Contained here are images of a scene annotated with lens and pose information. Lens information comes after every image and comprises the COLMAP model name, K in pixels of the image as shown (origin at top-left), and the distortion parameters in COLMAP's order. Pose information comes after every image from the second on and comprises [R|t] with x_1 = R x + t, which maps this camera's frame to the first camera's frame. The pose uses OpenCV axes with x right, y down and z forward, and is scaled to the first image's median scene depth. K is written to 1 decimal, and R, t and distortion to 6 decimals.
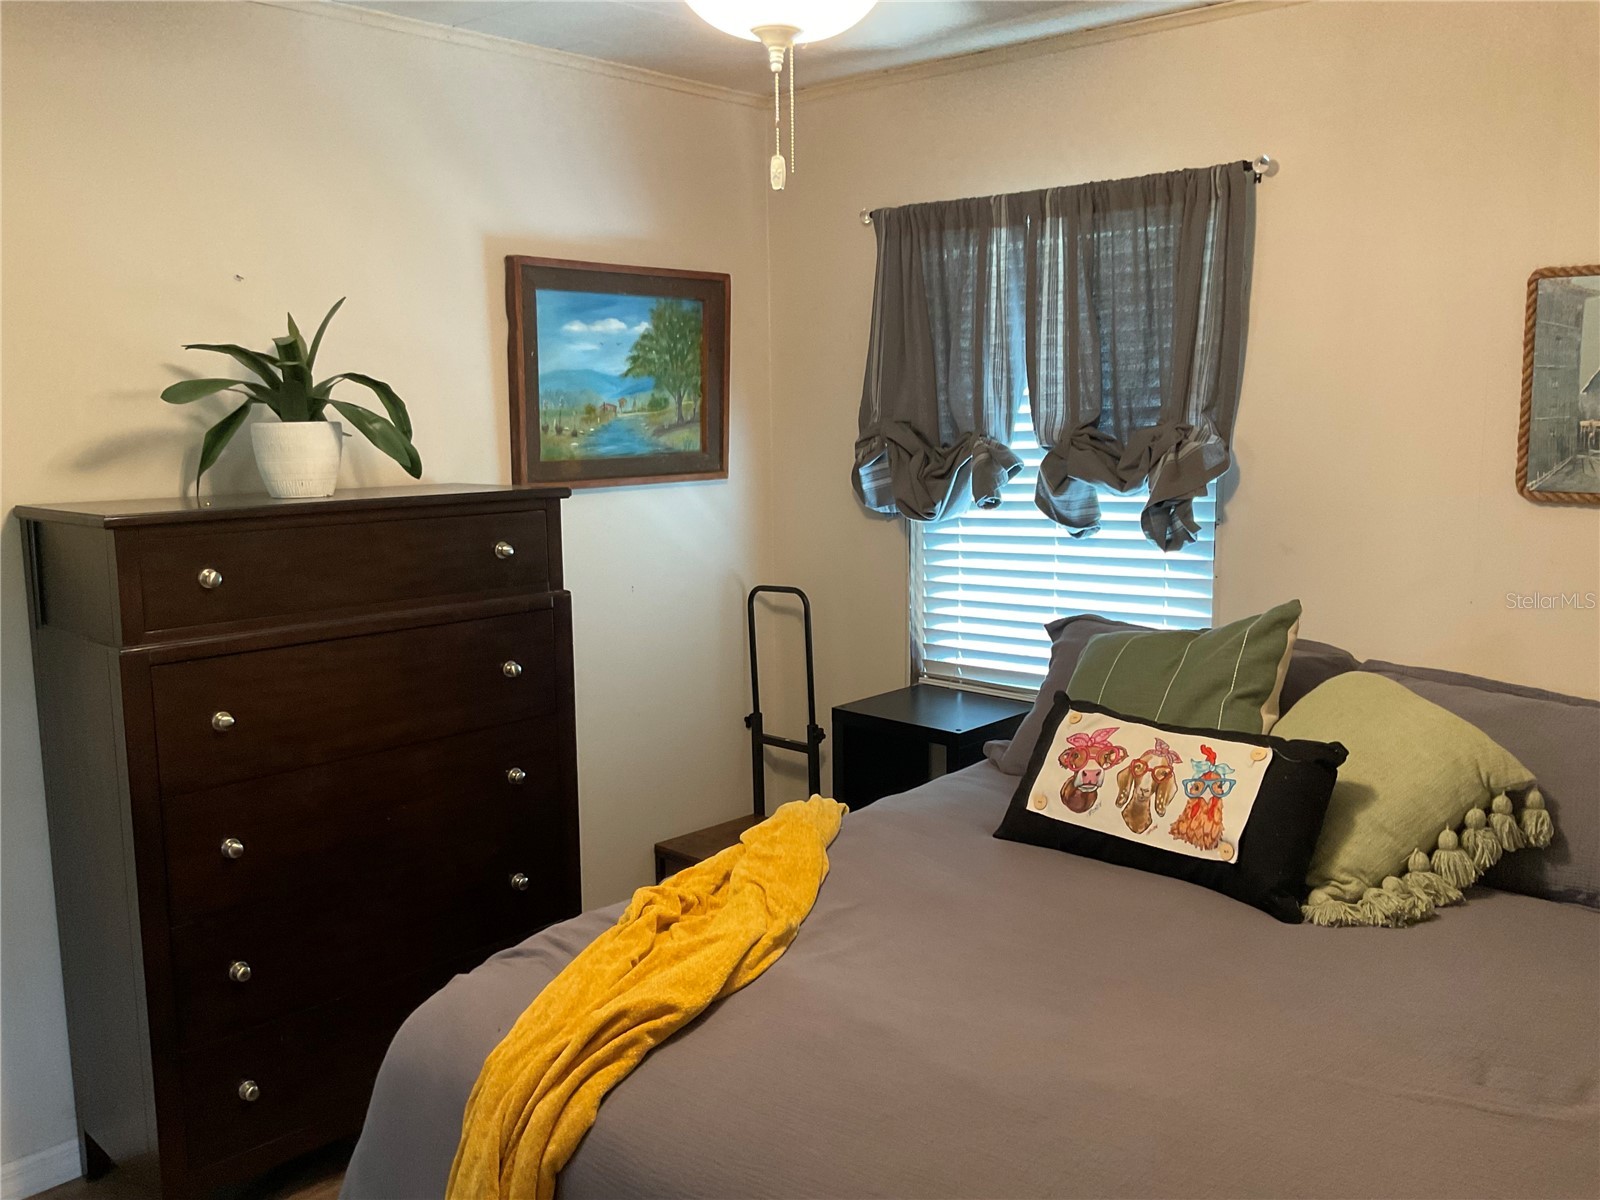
lens RADIAL K [[1327.1, 0, 796.6], [0, 1327.1, 595.7], [0, 0, 1]] dist [0.102577, -0.202675]
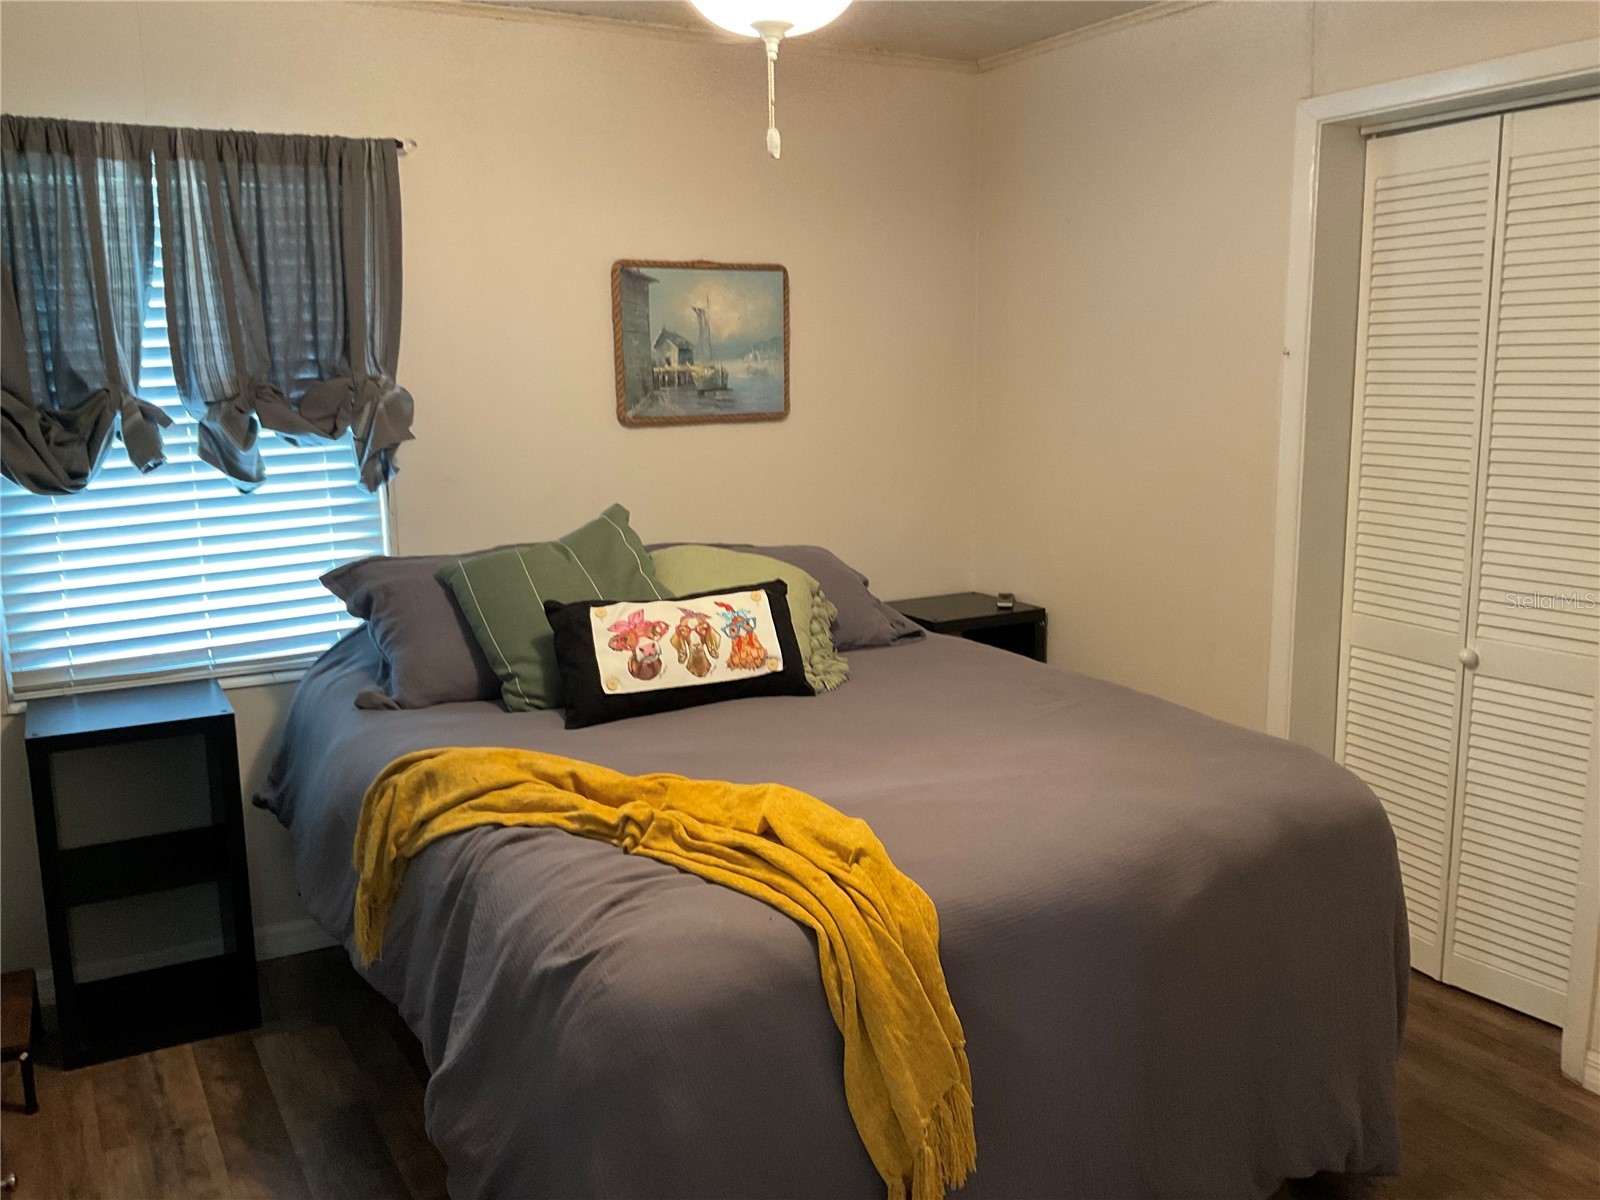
lens RADIAL K [[1327.1, 0, 791.4], [0, 1327.1, 592.4], [0, 0, 1]] dist [0.102577, -0.202675]
pose [[0.303499, -0.158014, 0.939638, -0.782772], [0.150070, 0.981772, 0.116628, -0.036233], [-0.940940, 0.105615, 0.321680, 0.412375]]
